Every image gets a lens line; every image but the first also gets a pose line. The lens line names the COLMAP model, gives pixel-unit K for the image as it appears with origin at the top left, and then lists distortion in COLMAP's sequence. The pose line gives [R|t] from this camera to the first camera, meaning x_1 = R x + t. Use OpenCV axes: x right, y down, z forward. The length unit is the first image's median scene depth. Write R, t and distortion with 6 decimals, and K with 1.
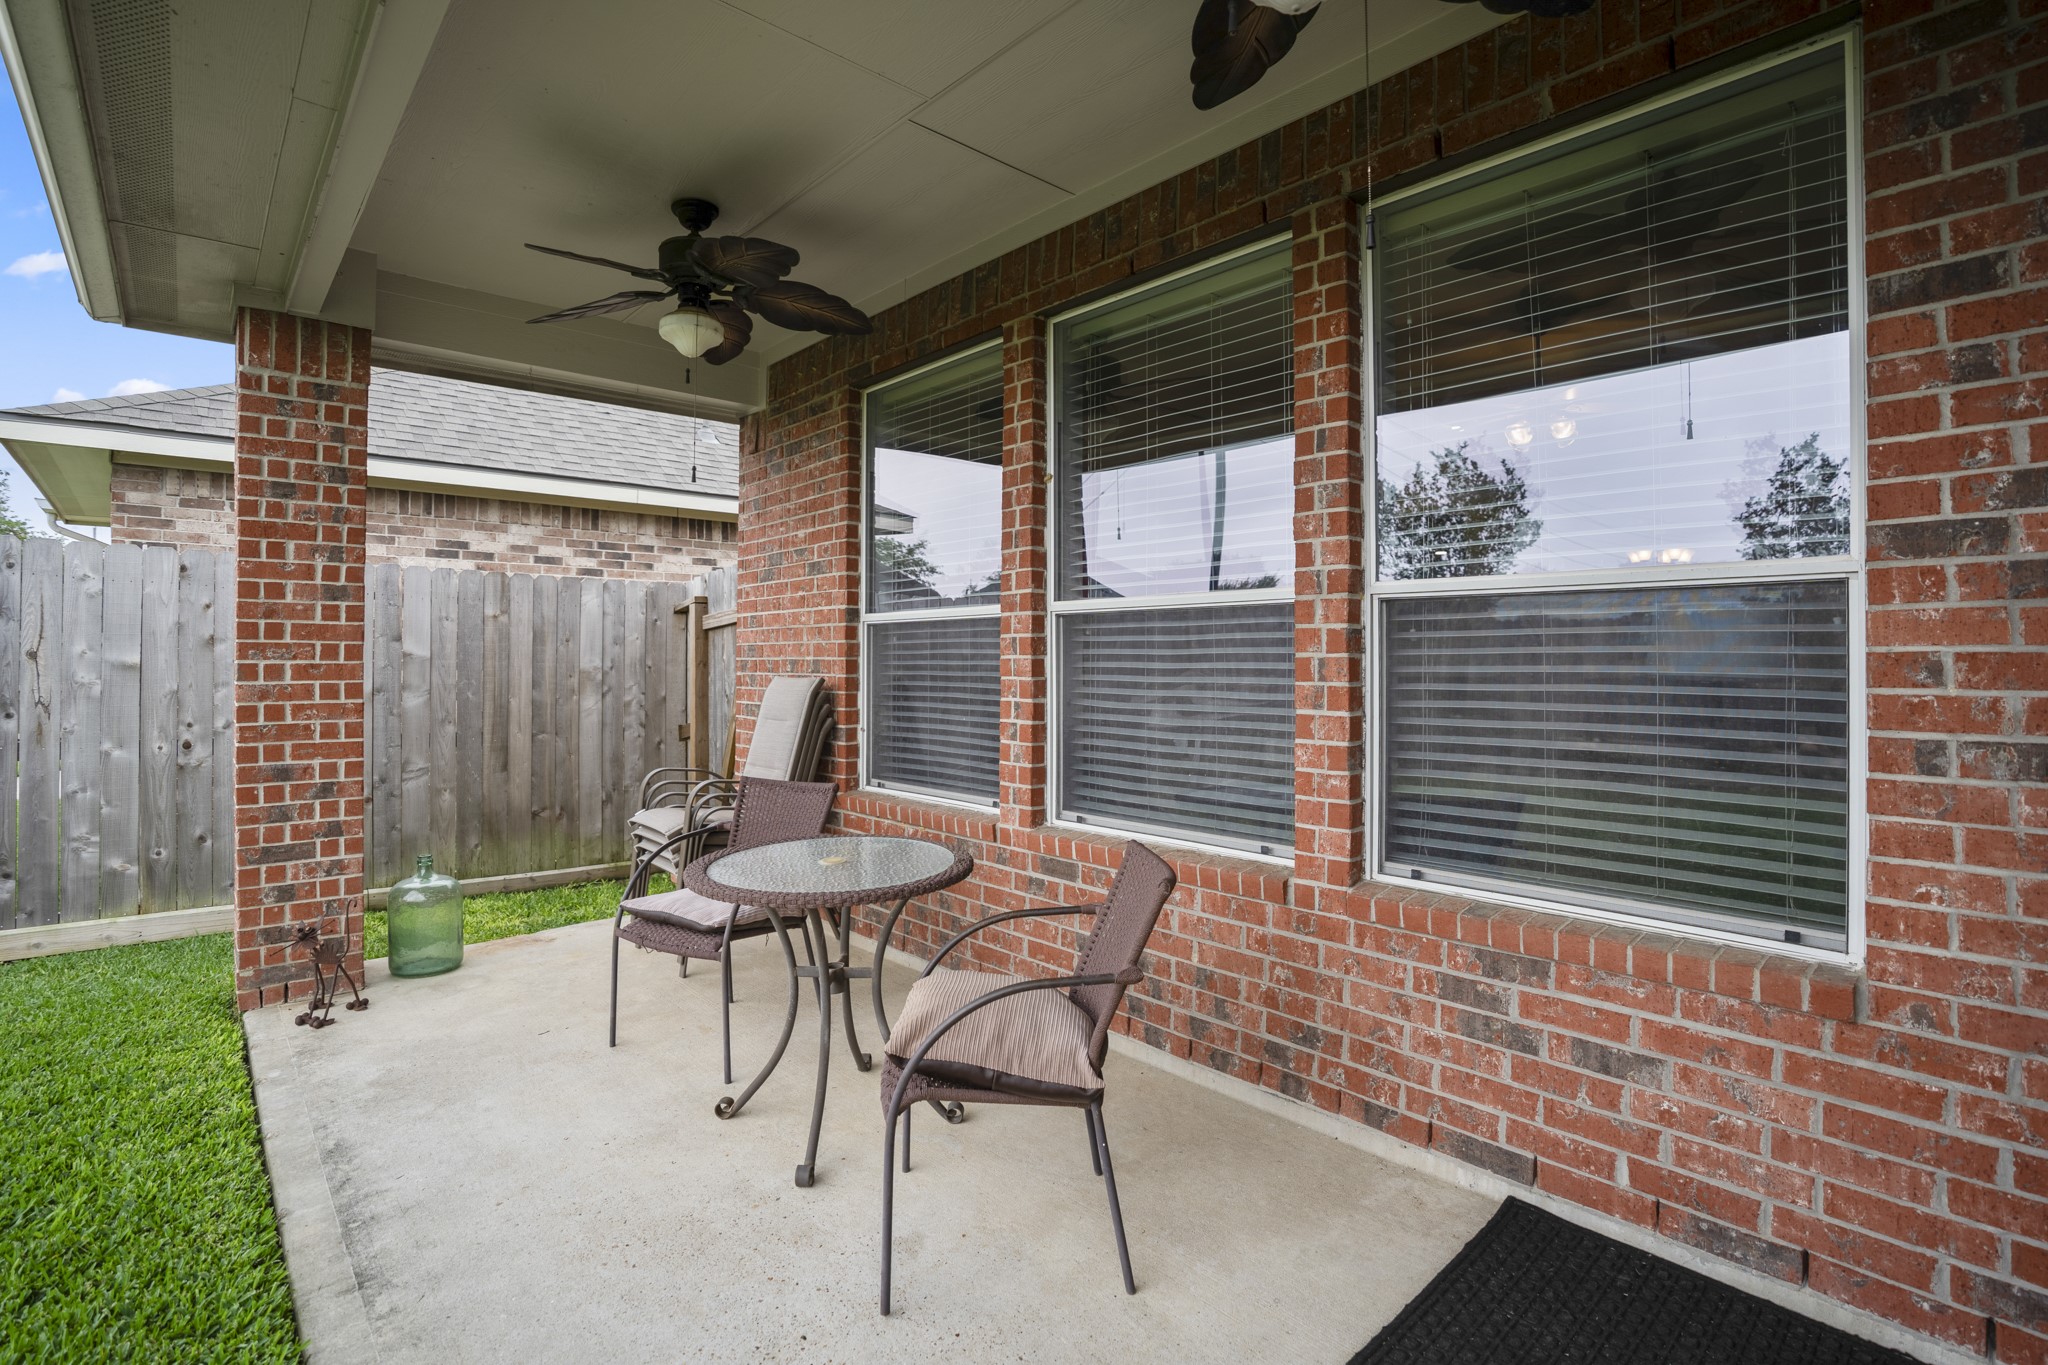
lens RADIAL K [[972.8, 0, 1026.8], [0, 972.8, 658.1], [0, 0, 1]] dist [-0.069865, 0.031381]
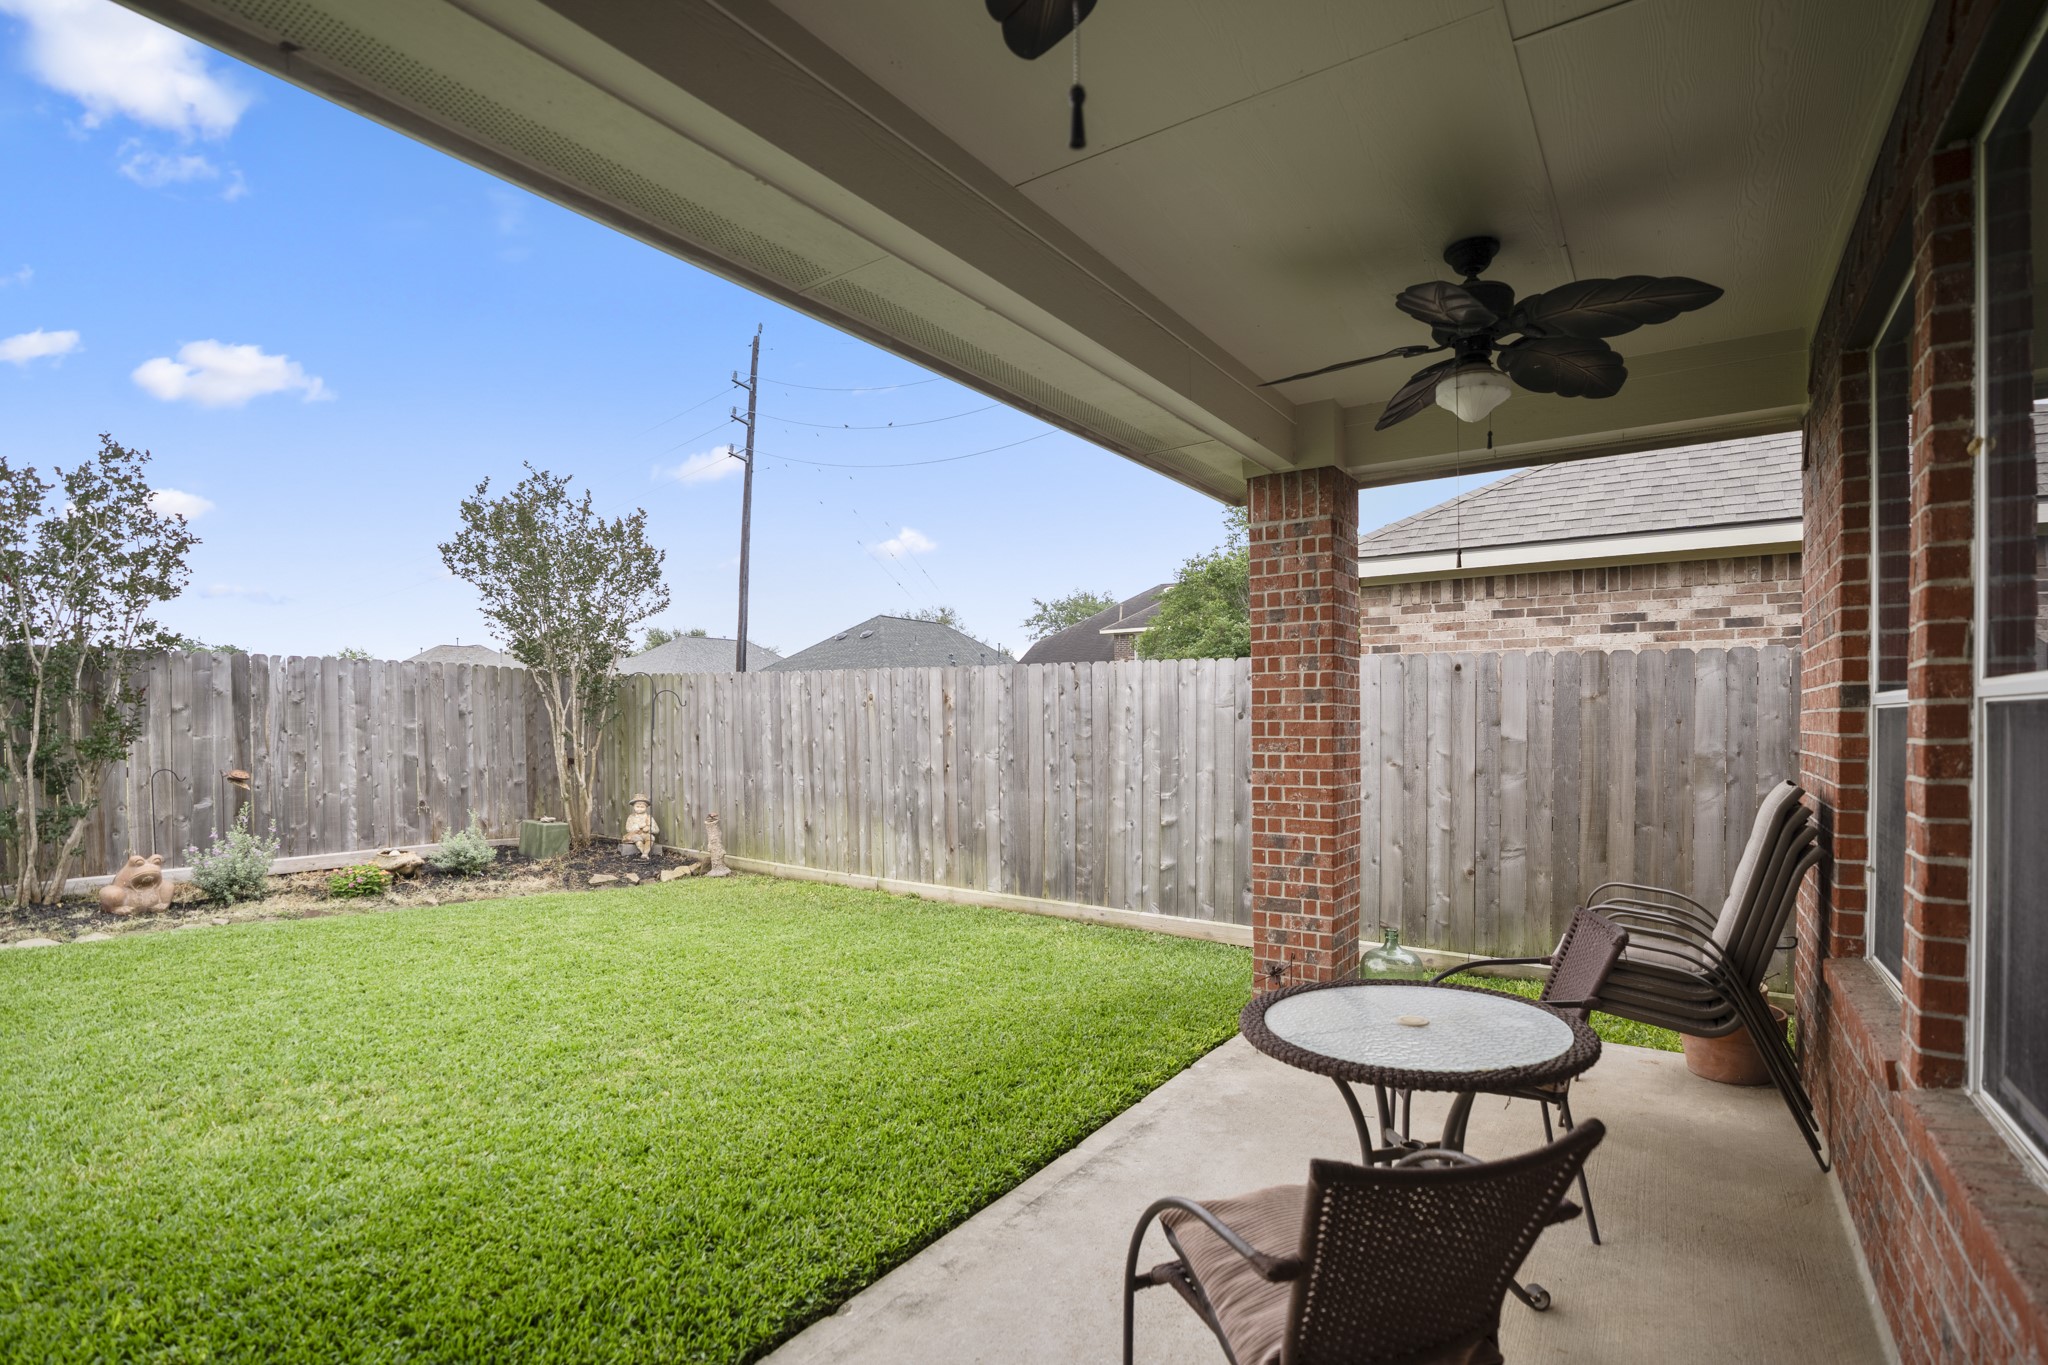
lens RADIAL K [[984.7, 0, 1020.5], [0, 984.7, 750.2], [0, 0, 1]] dist [-0.045851, 0.000338]
pose [[0.229073, 0.022802, -0.973142, 0.303579], [0.012179, 0.999580, 0.026288, -0.029230], [0.973333, -0.017874, 0.228699, 0.276400]]
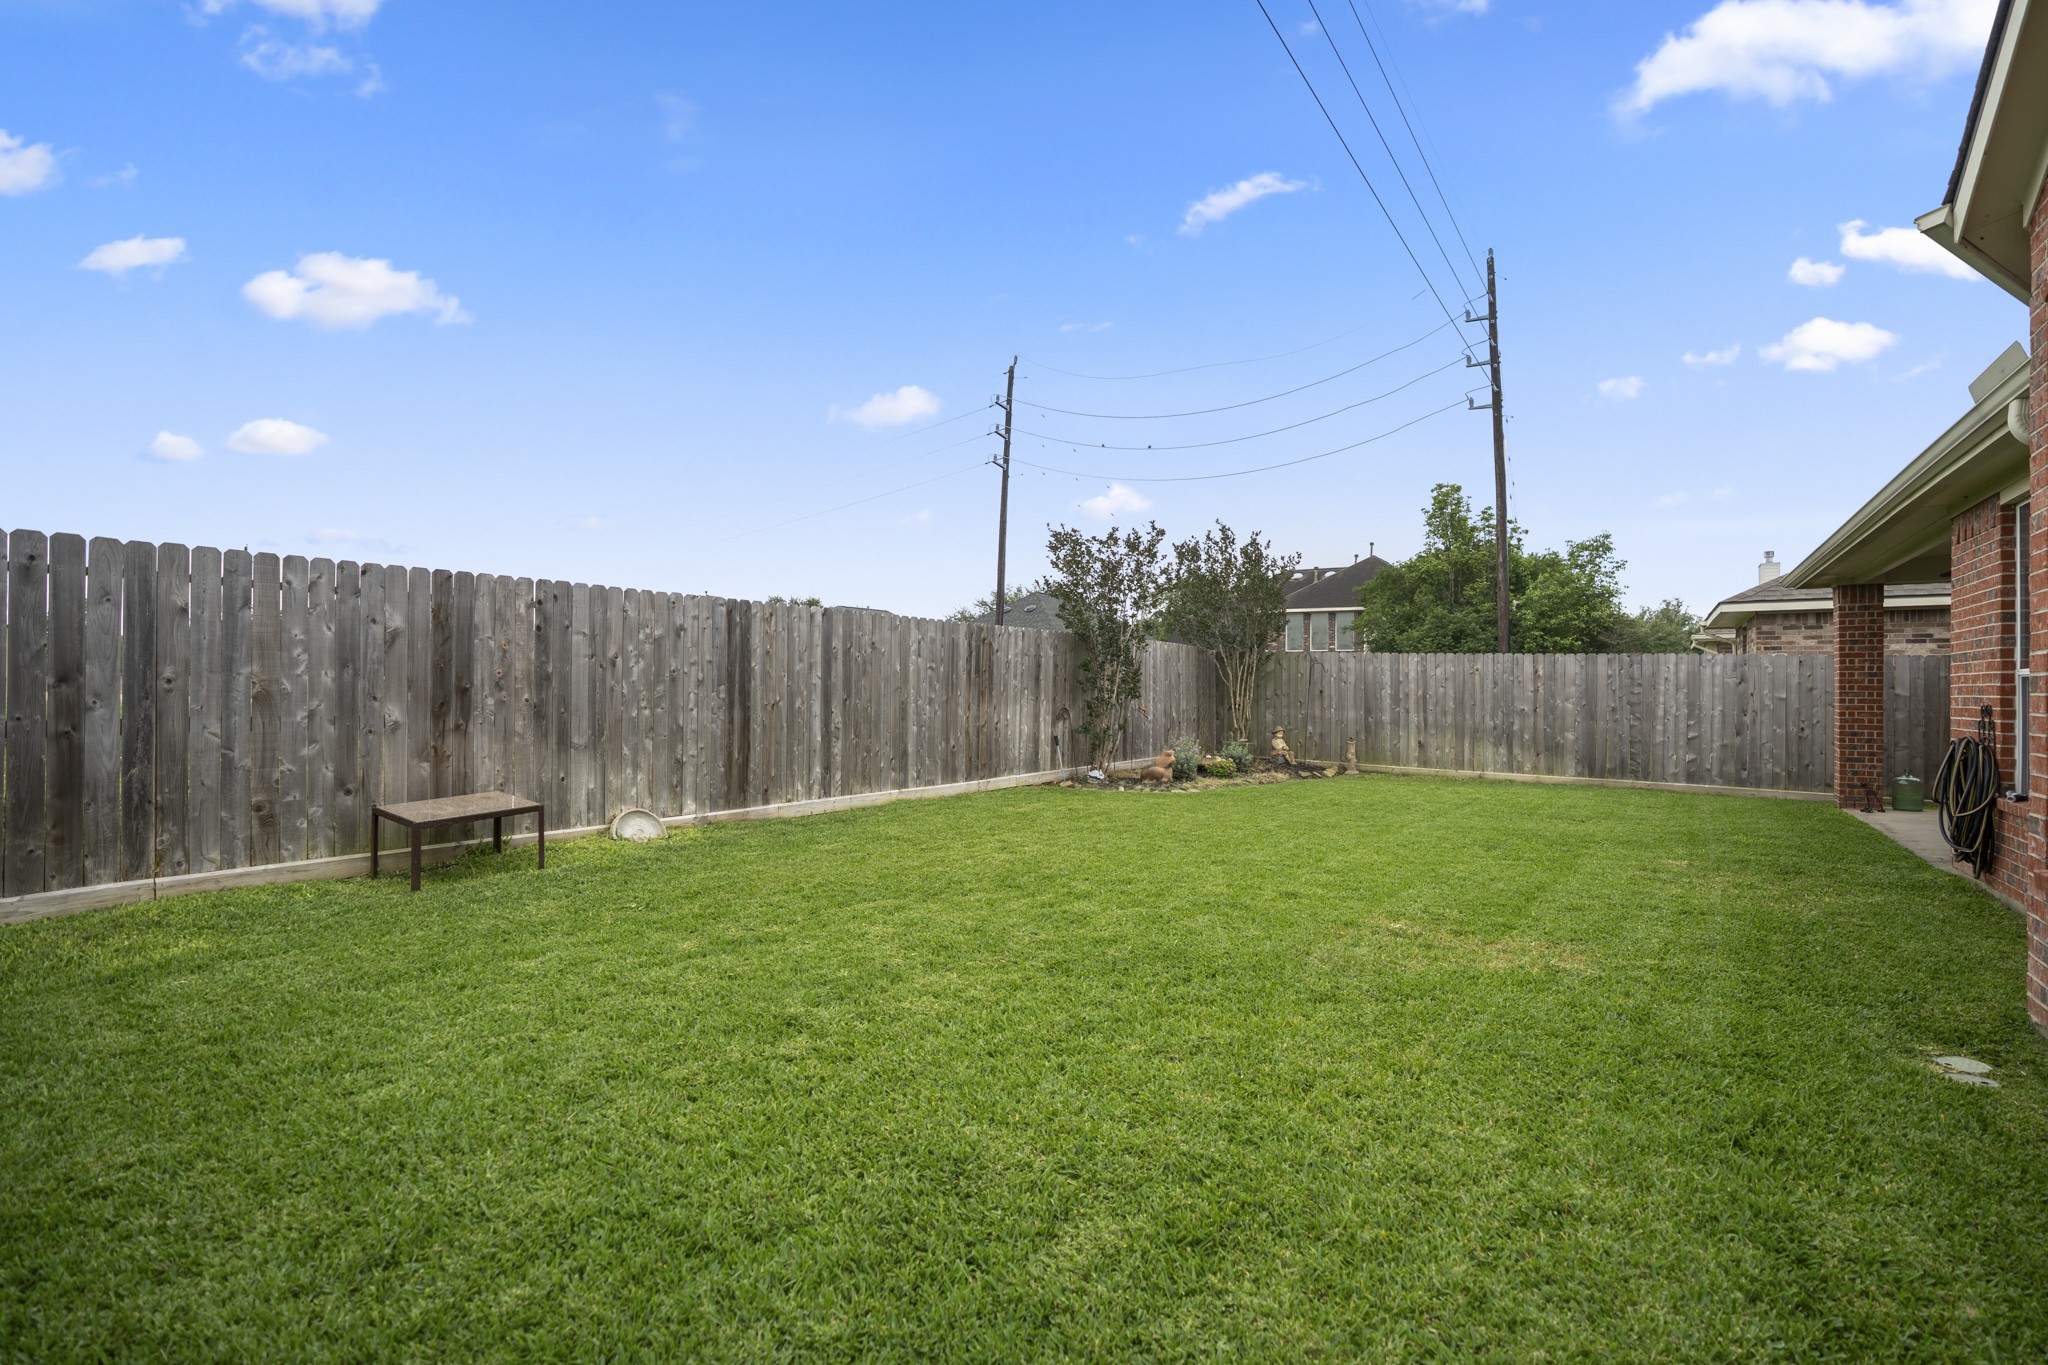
lens RADIAL K [[981.7, 0, 1047.7], [0, 981.7, 681.1], [0, 0, 1]] dist [-0.002121, 0.000426]
pose [[0.286521, -0.008991, -0.958032, 1.154288], [-0.000437, 0.999955, -0.009515, -0.014235], [0.958074, 0.003145, 0.286504, -1.848320]]
